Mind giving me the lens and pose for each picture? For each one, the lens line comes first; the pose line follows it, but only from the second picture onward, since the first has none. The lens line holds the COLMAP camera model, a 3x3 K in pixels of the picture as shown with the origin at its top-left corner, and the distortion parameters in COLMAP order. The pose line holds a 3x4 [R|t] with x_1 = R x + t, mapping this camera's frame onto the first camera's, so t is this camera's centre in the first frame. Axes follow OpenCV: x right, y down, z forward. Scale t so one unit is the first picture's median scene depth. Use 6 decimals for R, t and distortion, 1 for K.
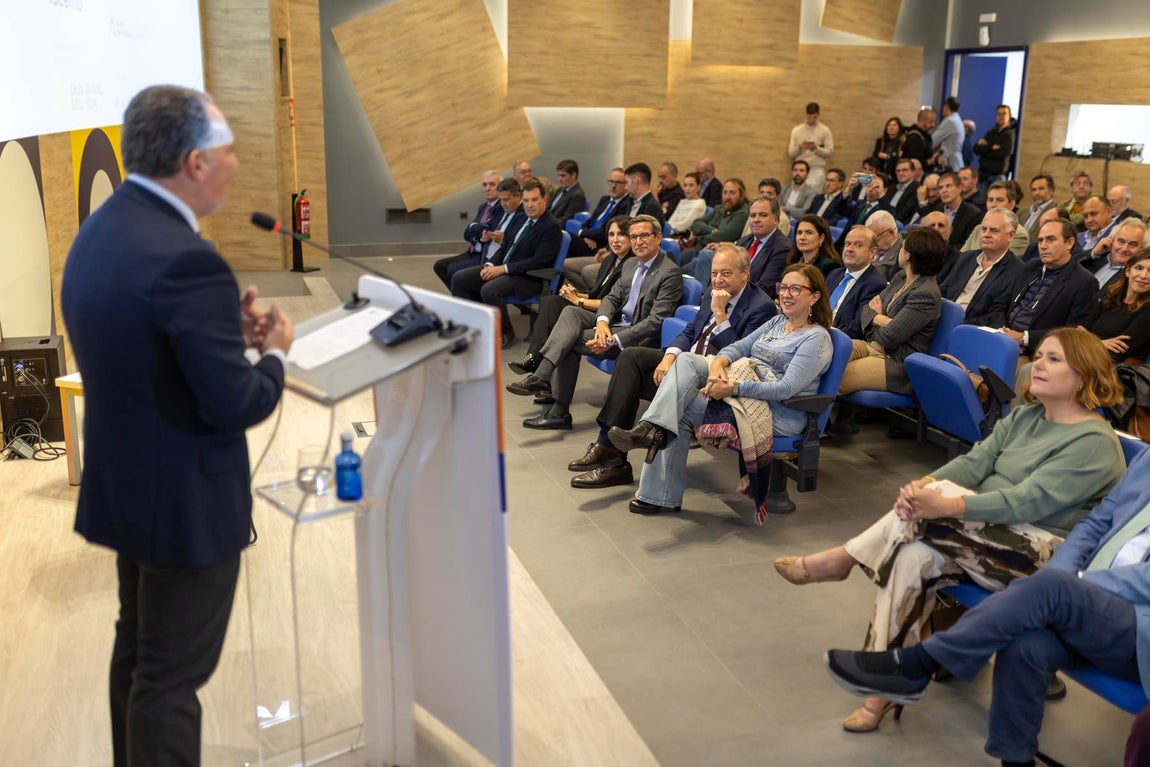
lens RADIAL K [[1171.8, 0, 575.0], [0, 1171.8, 383.5], [0, 0, 1]] dist [-0.003585, -0.003561]
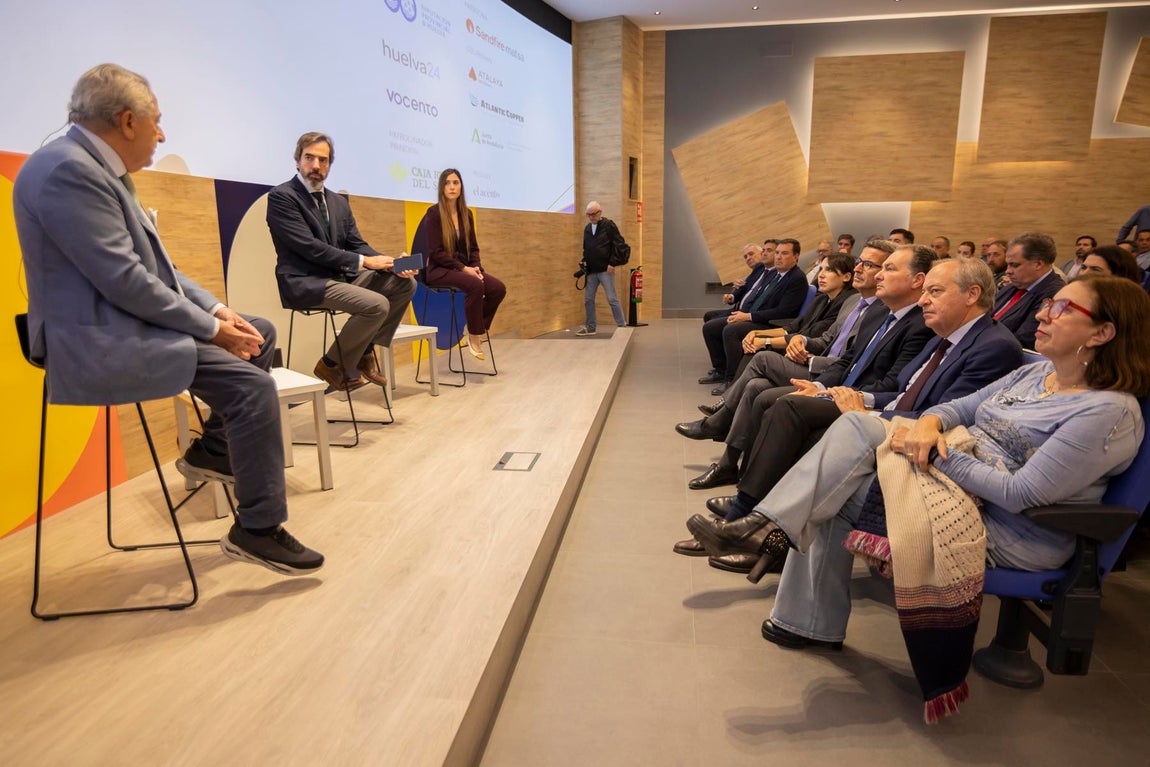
lens RADIAL K [[677.6, 0, 575.0], [0, 677.6, 383.5], [0, 0, 1]] dist [-0.004526, -0.000351]
pose [[0.899250, 0.064699, -0.432623, 0.048925], [-0.079598, 0.996692, -0.016396, -0.009699], [0.430132, 0.049180, 0.901426, 0.251261]]
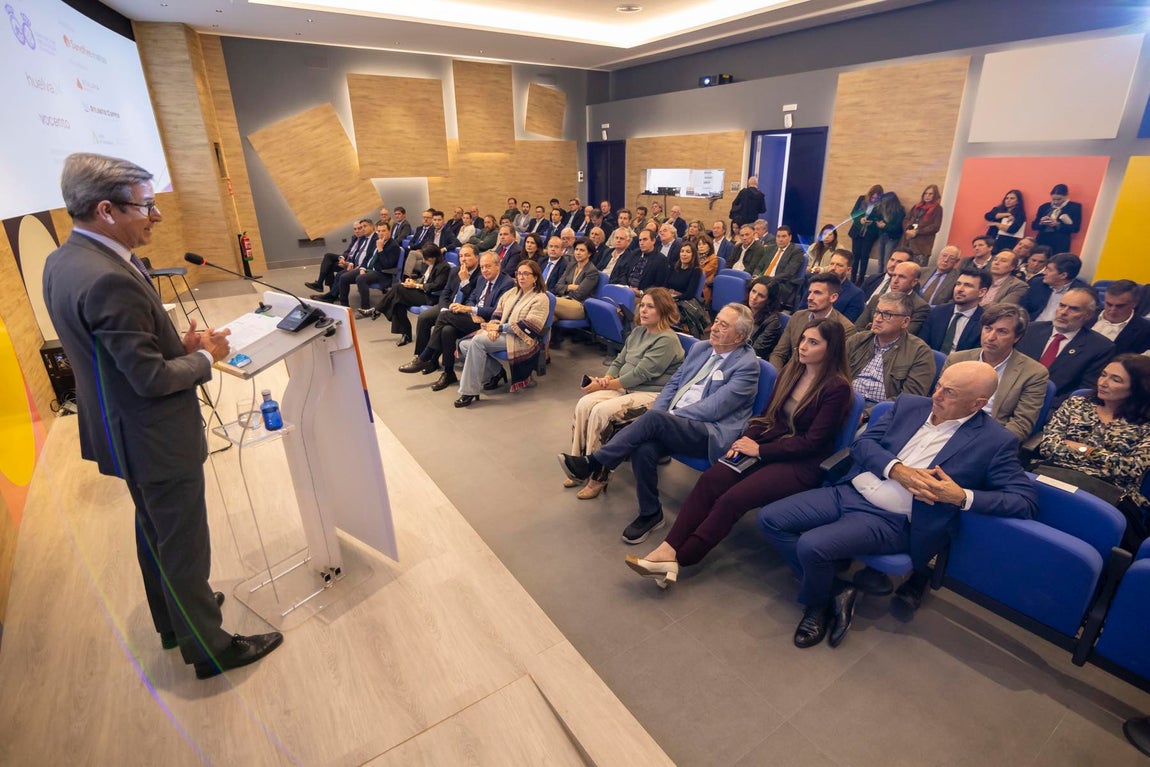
lens RADIAL K [[568.2, 0, 590.9], [0, 568.2, 385.5], [0, 0, 1]] dist [-0.022989, 0.000129]
pose [[0.954512, -0.127422, 0.269576, 0.006706], [0.092372, 0.985978, 0.138979, -0.007322], [-0.283505, -0.107756, 0.952898, 0.024868]]
